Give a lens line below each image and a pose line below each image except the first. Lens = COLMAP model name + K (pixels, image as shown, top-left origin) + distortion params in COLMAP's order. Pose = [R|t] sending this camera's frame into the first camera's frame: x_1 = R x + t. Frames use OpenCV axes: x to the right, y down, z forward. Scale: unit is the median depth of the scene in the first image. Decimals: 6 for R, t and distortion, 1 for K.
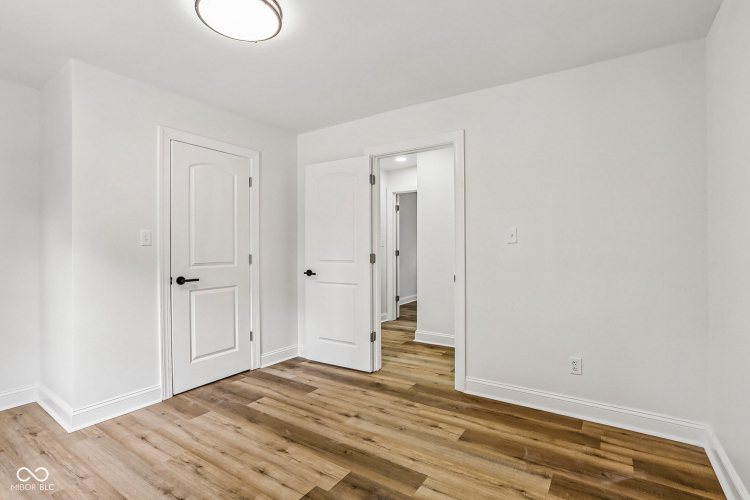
lens RADIAL K [[349.6, 0, 387.7], [0, 349.6, 249.8], [0, 0, 1]] dist [-0.032072, 0.015492]
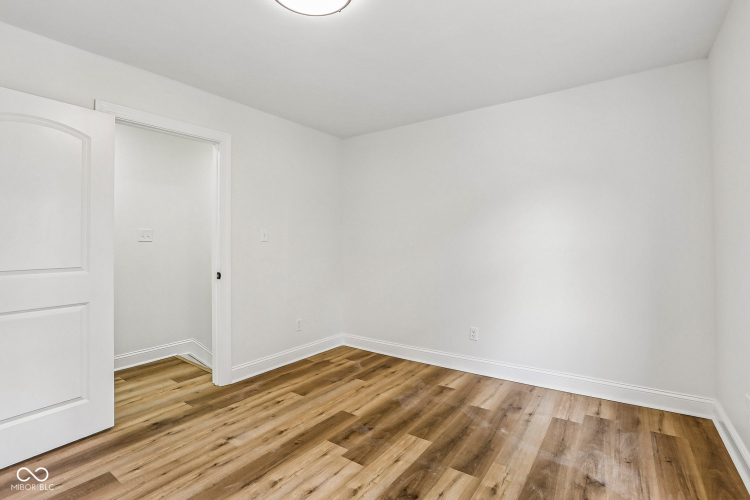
lens RADIAL K [[349.6, 0, 387.7], [0, 349.6, 249.8], [0, 0, 1]] dist [-0.032072, 0.015492]
pose [[0.042566, -0.015264, 0.998977, -0.968486], [0.008462, 0.999853, 0.014916, -0.007163], [-0.999058, 0.007819, 0.042689, 0.578479]]
